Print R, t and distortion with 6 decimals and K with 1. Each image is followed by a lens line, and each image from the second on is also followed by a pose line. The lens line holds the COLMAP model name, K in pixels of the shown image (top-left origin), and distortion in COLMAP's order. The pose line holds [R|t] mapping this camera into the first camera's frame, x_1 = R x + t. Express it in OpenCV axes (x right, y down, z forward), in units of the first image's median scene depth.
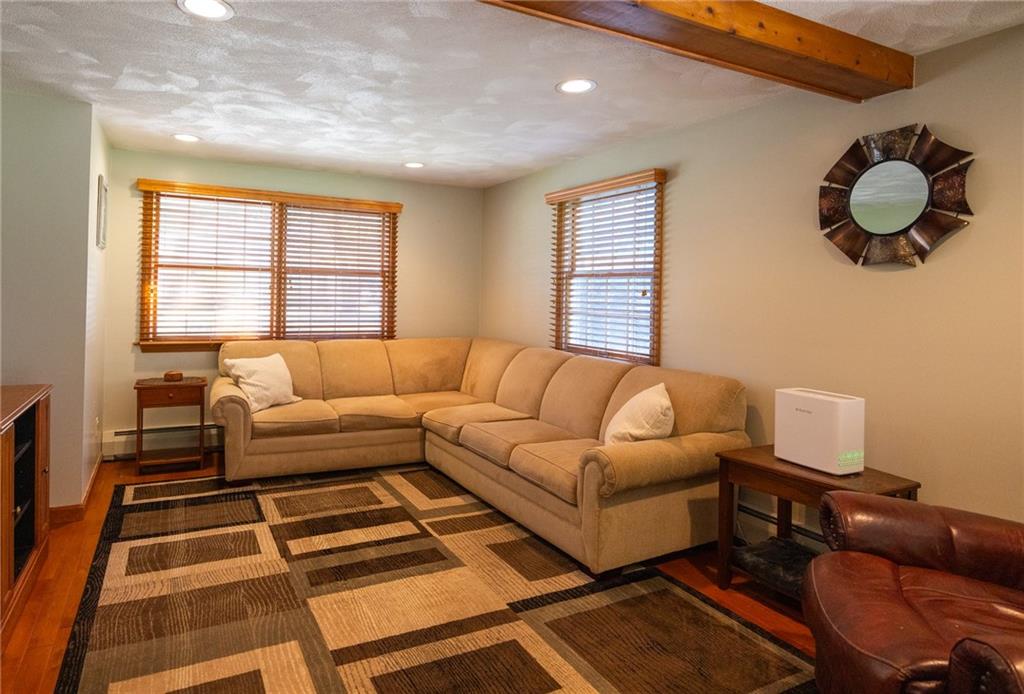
lens RADIAL K [[604.1, 0, 457.8], [0, 604.1, 290.4], [0, 0, 1]] dist [-0.005100, -0.001457]
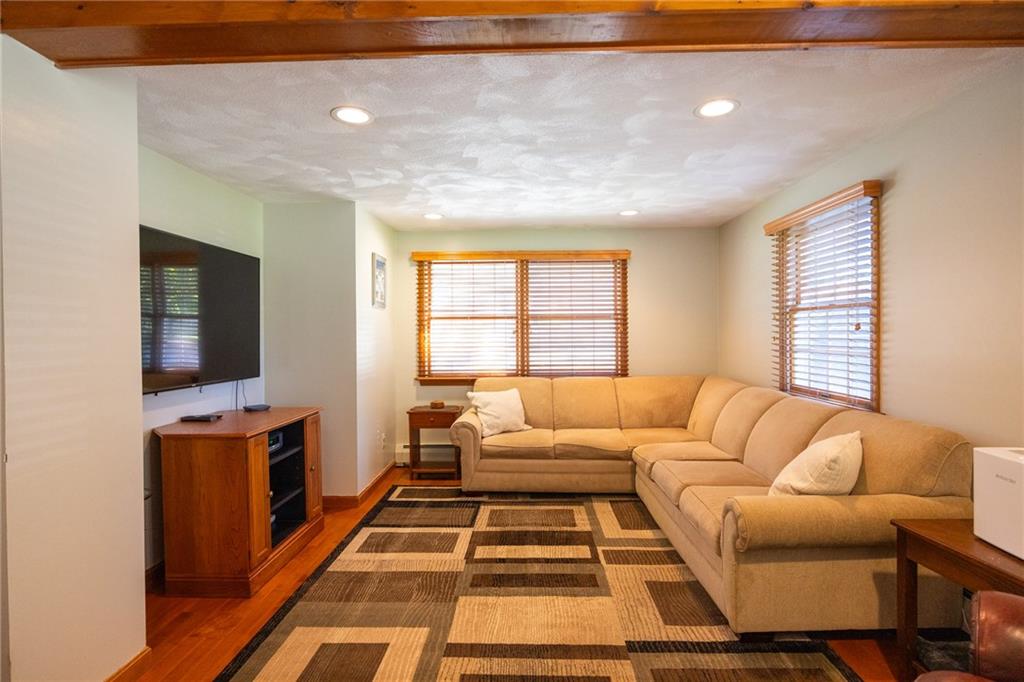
lens RADIAL K [[537.7, 0, 511.7], [0, 537.7, 339.1], [0, 0, 1]] dist [-0.004286, -0.002604]
pose [[0.881413, -0.023799, -0.471746, 0.208982], [0.029548, 0.999552, 0.004781, 0.003564], [0.471421, -0.018153, 0.881721, 0.077824]]
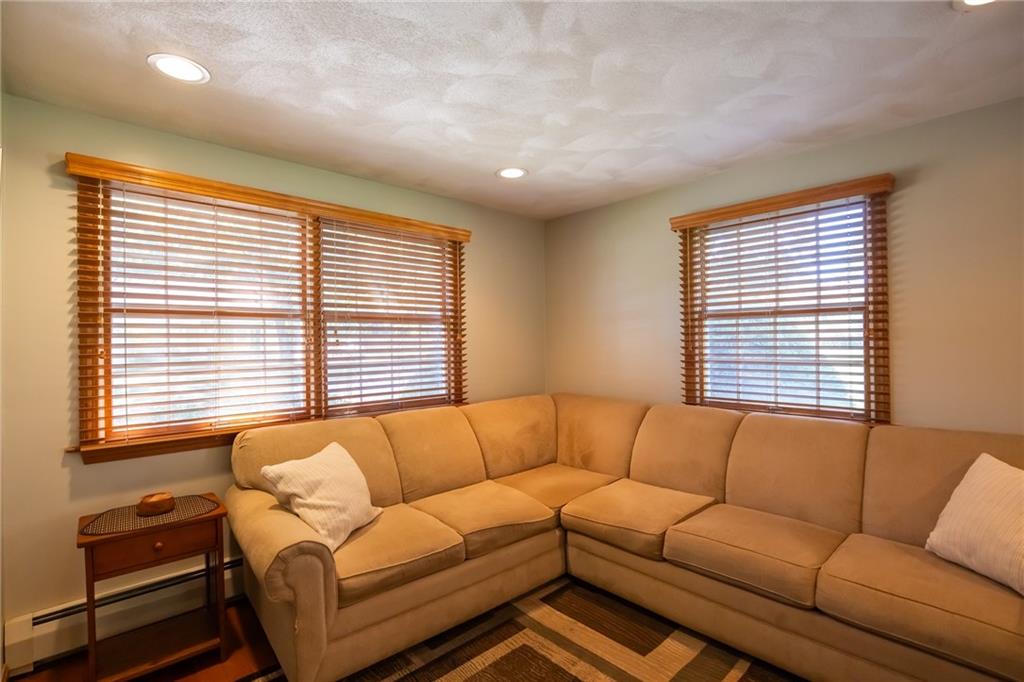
lens RADIAL K [[482.9, 0, 518.0], [0, 482.9, 339.5], [0, 0, 1]] dist [-0.014437, -0.000545]
pose [[0.952460, -0.031580, 0.303024, -0.285301], [0.031041, 0.999496, 0.006595, -0.004683], [-0.303079, 0.003125, 0.952960, 0.479712]]
